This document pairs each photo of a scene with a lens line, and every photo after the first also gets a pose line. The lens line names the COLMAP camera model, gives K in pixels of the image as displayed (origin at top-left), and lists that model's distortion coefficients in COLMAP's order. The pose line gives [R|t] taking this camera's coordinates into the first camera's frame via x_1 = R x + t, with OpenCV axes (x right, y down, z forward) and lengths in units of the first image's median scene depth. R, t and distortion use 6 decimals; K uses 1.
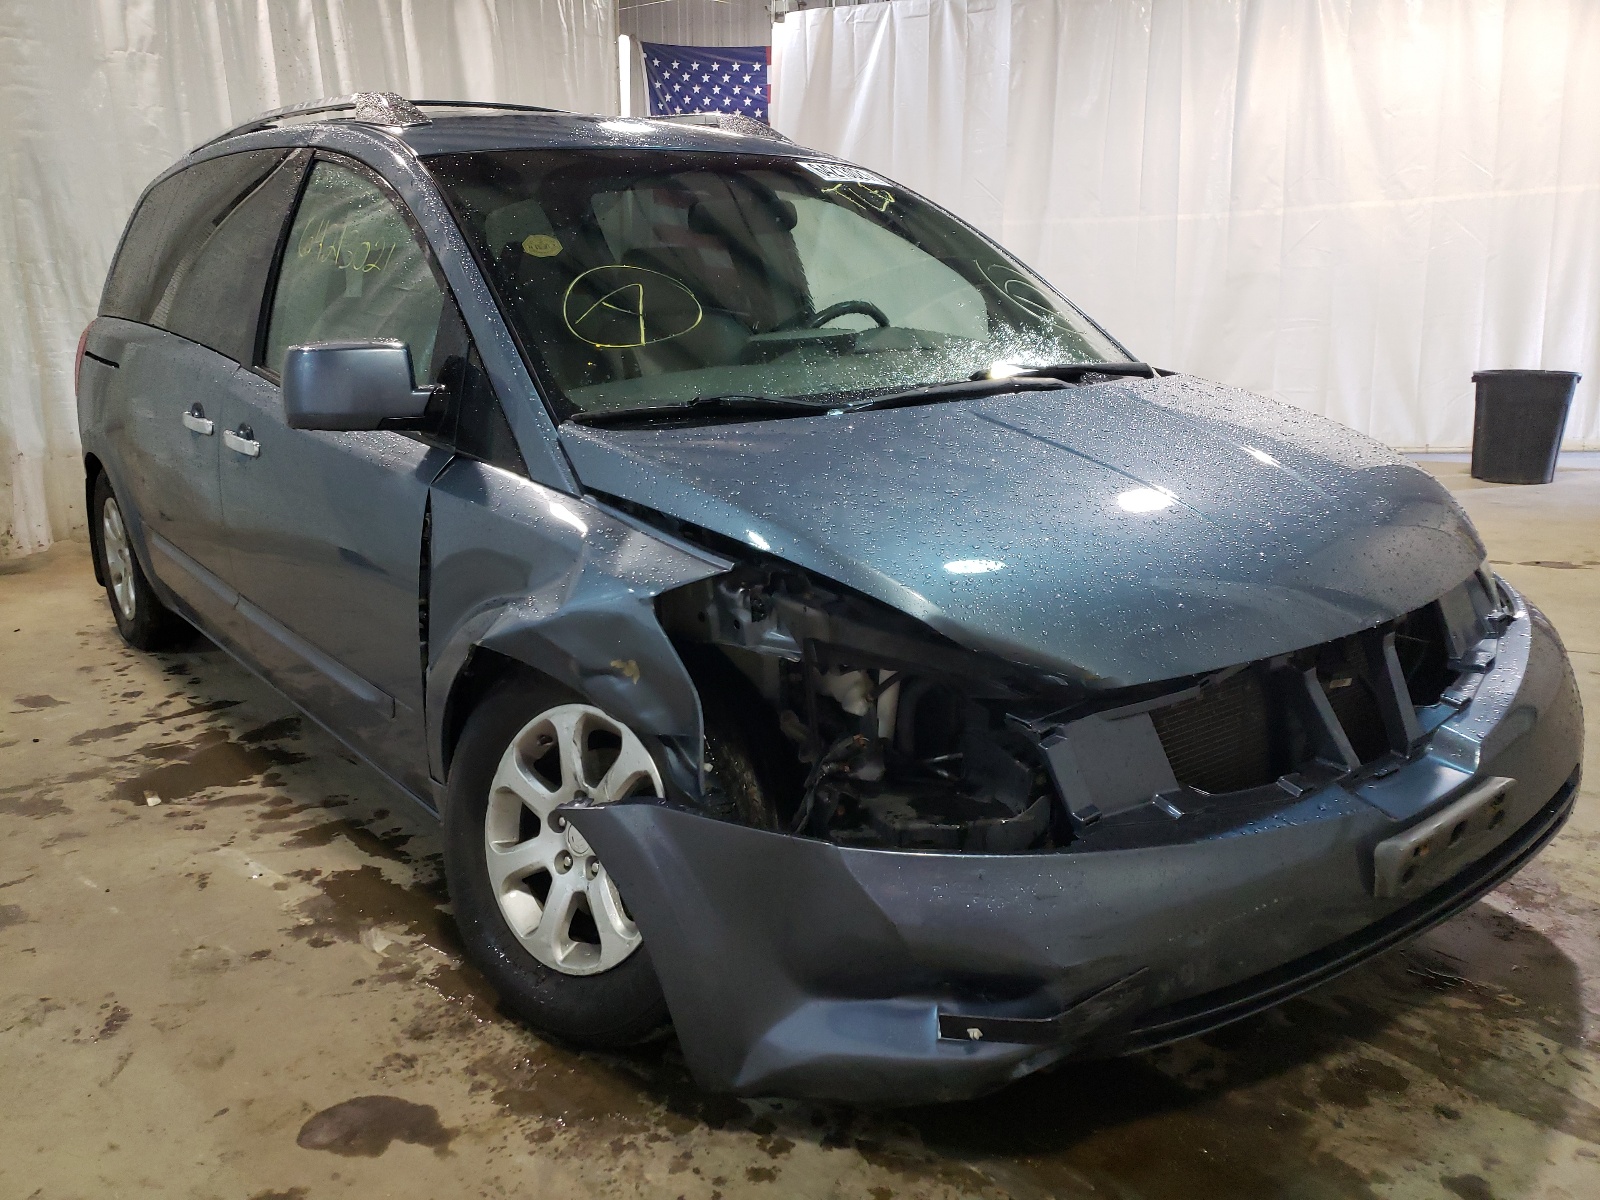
lens RADIAL K [[1206.9, 0, 800.9], [0, 1206.9, 632.0], [0, 0, 1]] dist [0.028846, -0.006670]
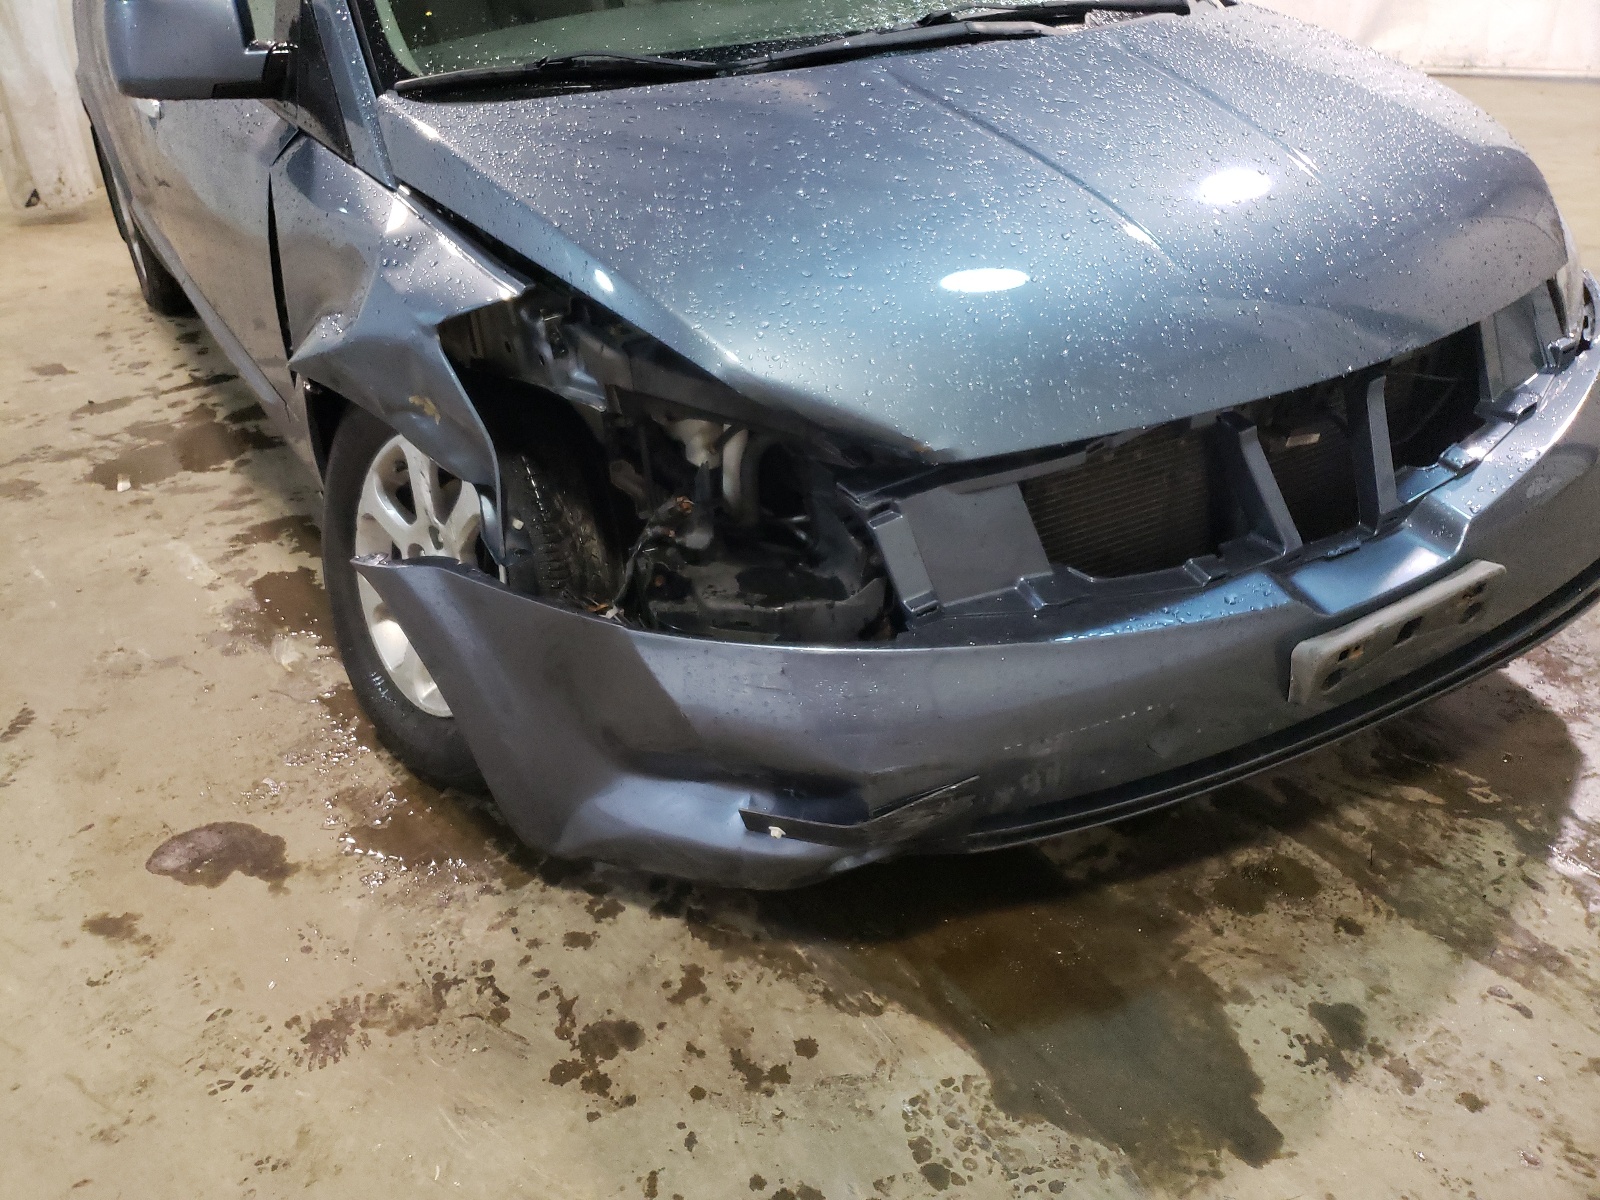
lens RADIAL K [[1207.2, 0, 800.0], [0, 1207.2, 600.0], [0, 0, 1]] dist [0.013939, -0.003560]
pose [[0.990528, 0.052023, -0.127072, 0.226022], [-0.016520, 0.963876, 0.265838, -0.067168], [0.136311, -0.261221, 0.955606, 0.153330]]
